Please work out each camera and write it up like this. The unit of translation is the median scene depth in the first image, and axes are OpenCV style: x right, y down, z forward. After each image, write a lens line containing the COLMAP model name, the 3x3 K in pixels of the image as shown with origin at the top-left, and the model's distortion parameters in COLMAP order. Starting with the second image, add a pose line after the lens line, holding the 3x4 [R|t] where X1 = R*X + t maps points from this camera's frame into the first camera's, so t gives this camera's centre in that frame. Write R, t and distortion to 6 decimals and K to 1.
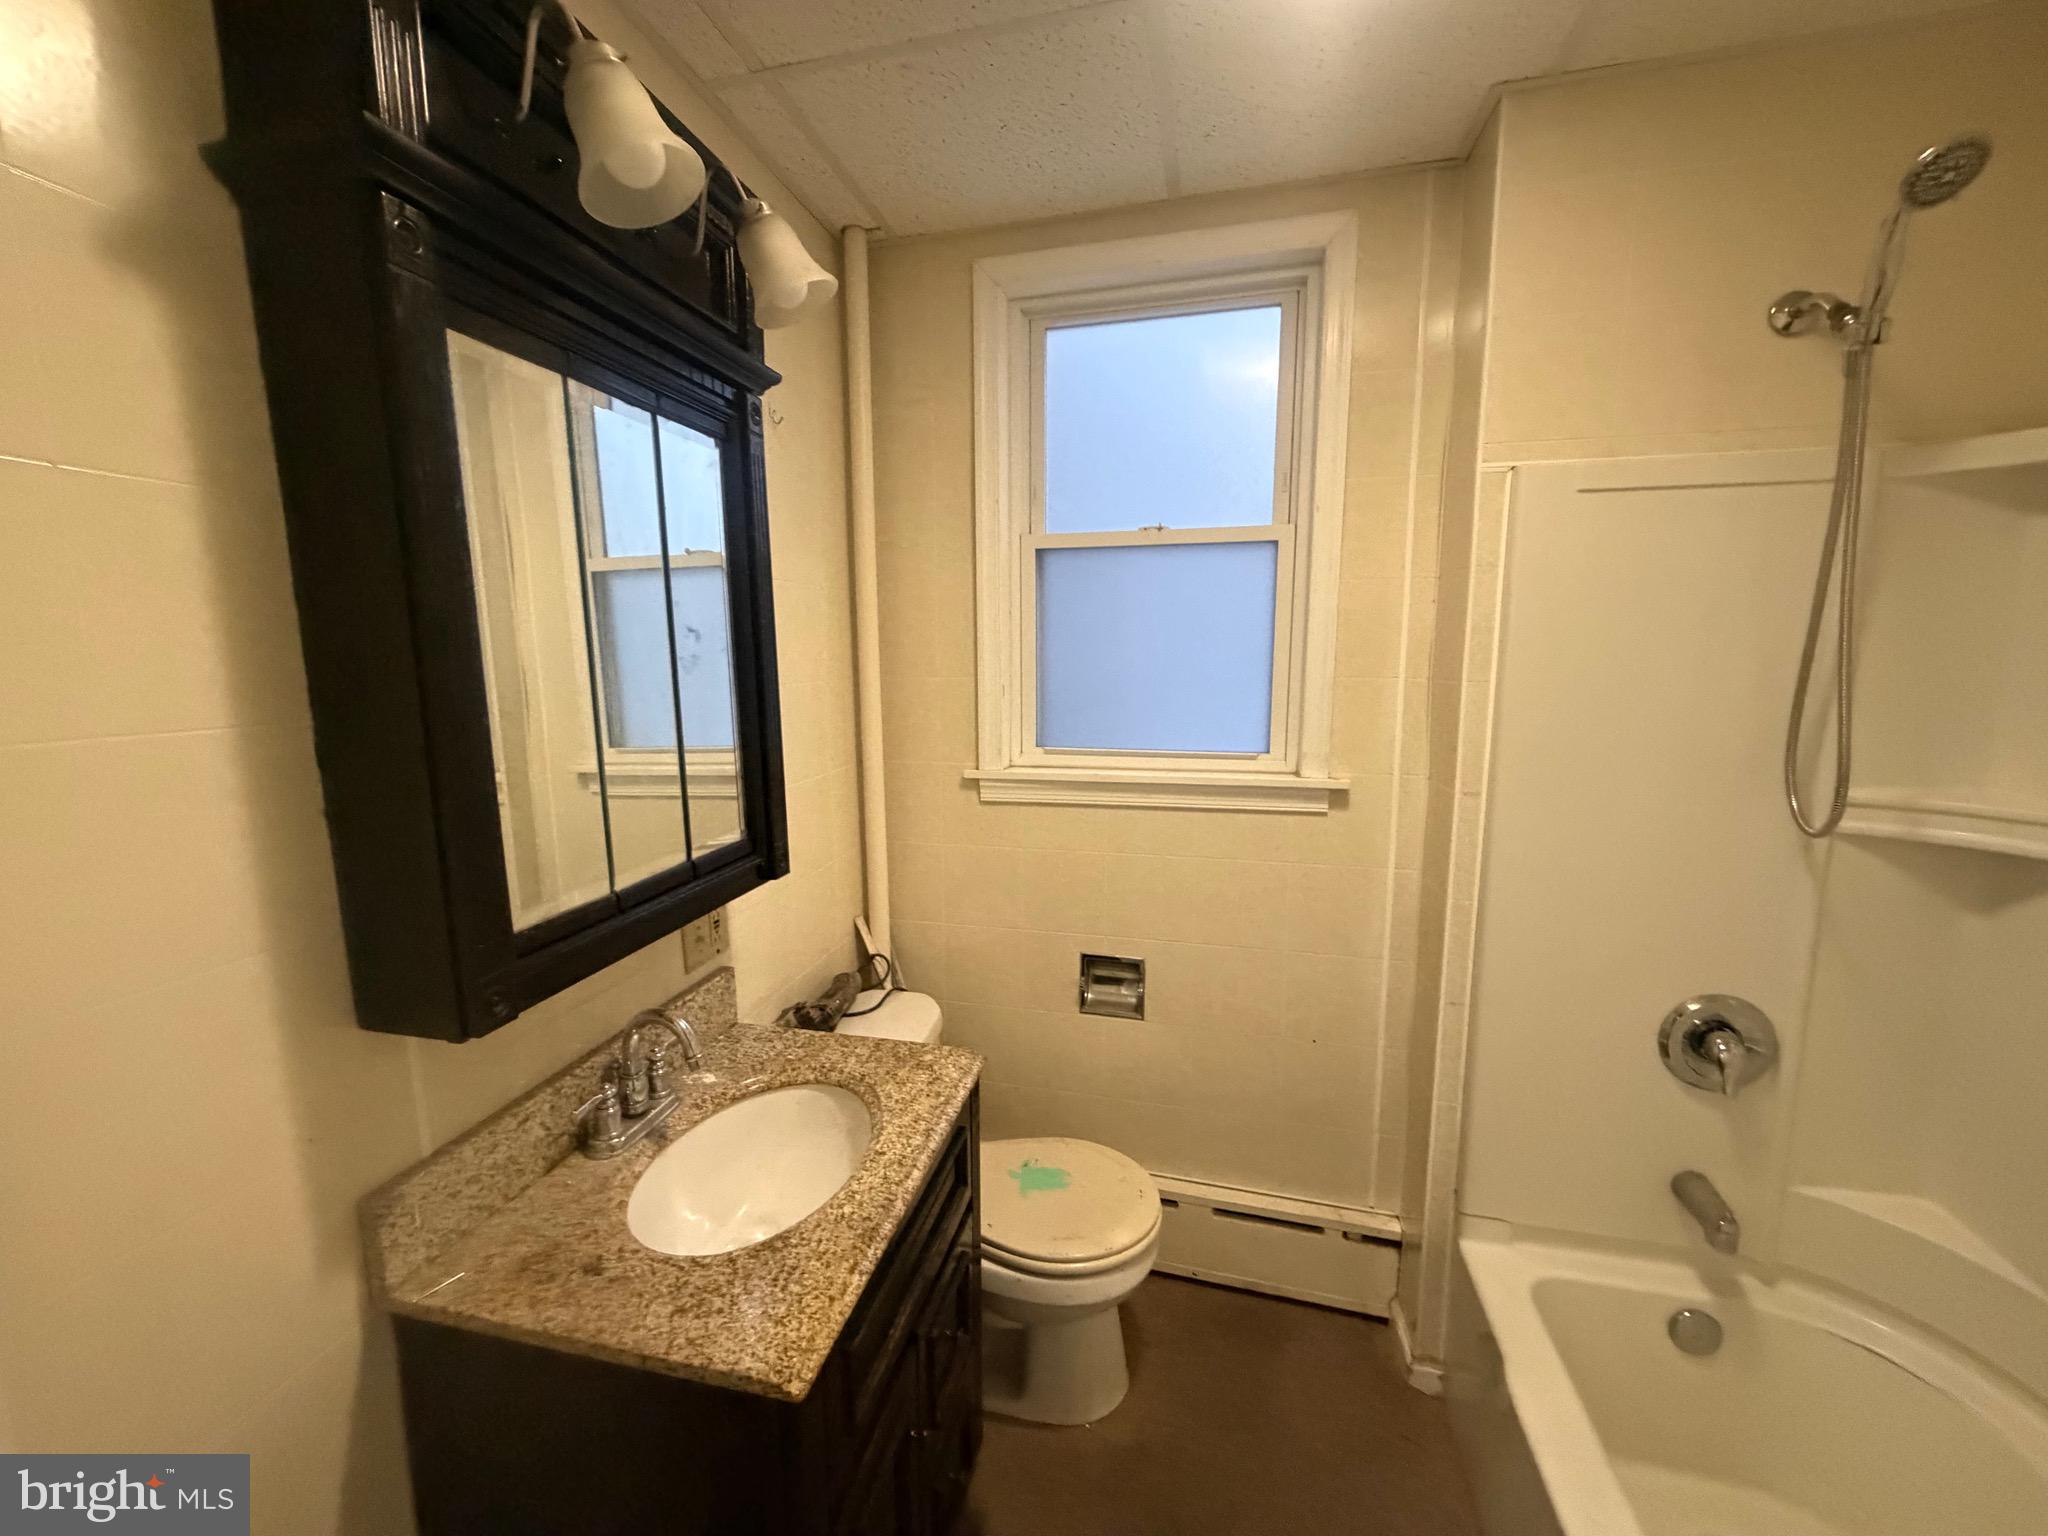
lens RADIAL K [[814.8, 0, 1013.5], [0, 814.8, 766.9], [0, 0, 1]] dist [-0.000899, 0.000388]
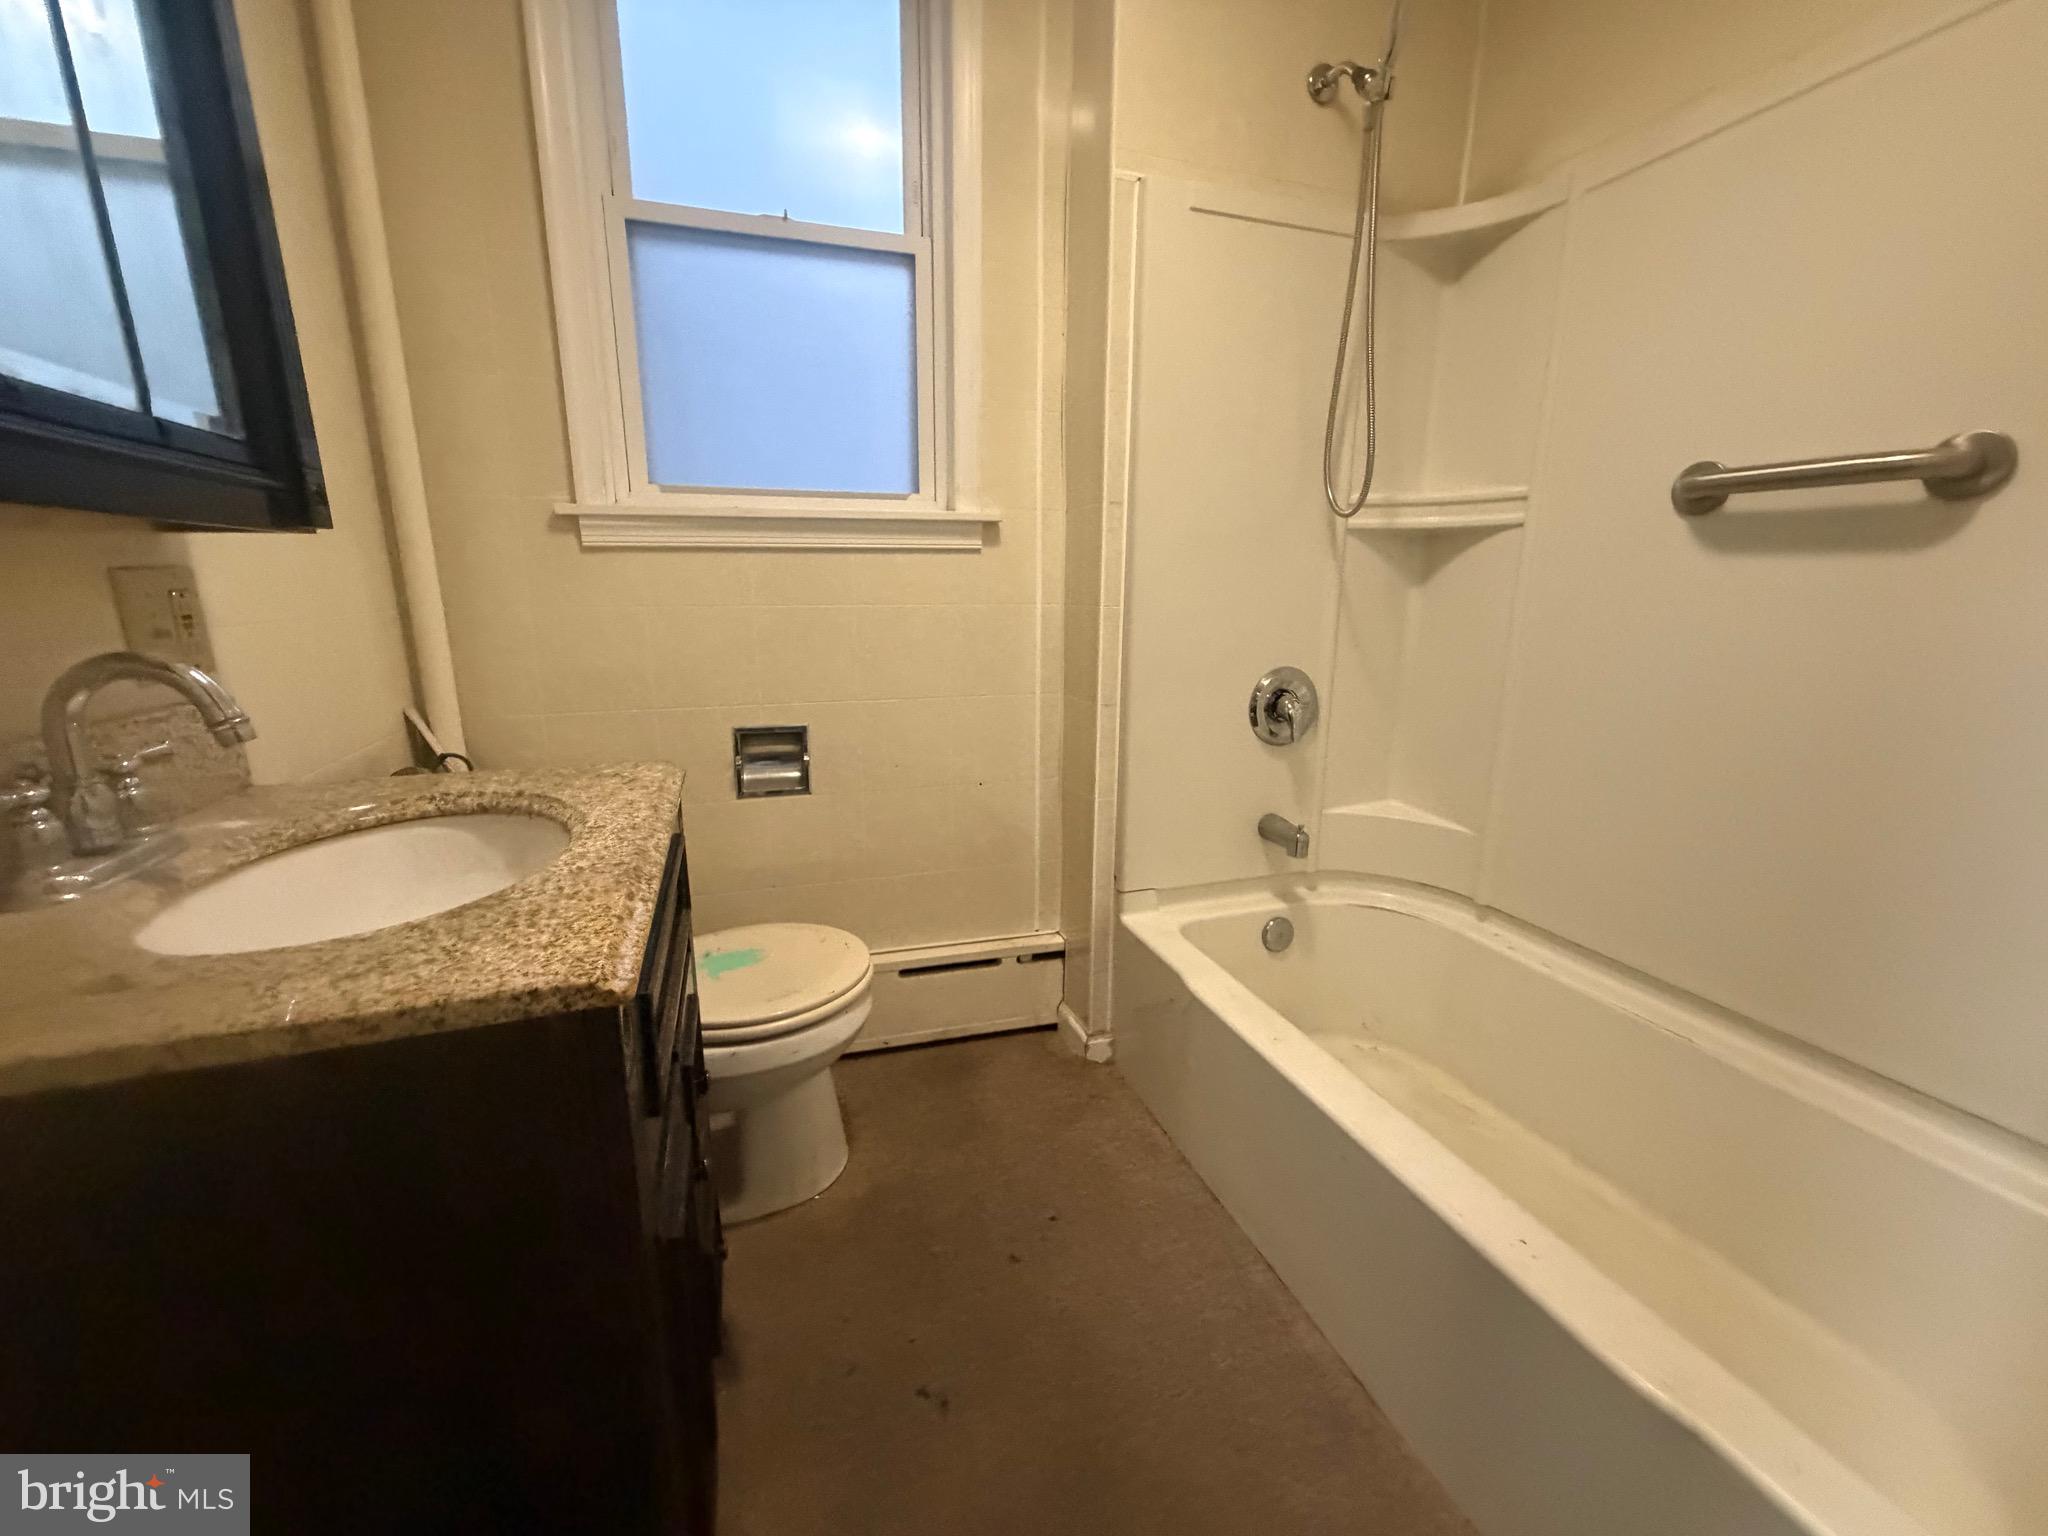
lens RADIAL K [[814.8, 0, 1013.5], [0, 814.8, 766.9], [0, 0, 1]] dist [-0.000899, 0.000388]
pose [[0.846937, -0.108976, 0.520406, -0.156980], [0.065743, 0.992723, 0.100888, 0.263540], [-0.527613, -0.051232, 0.847938, 0.133883]]
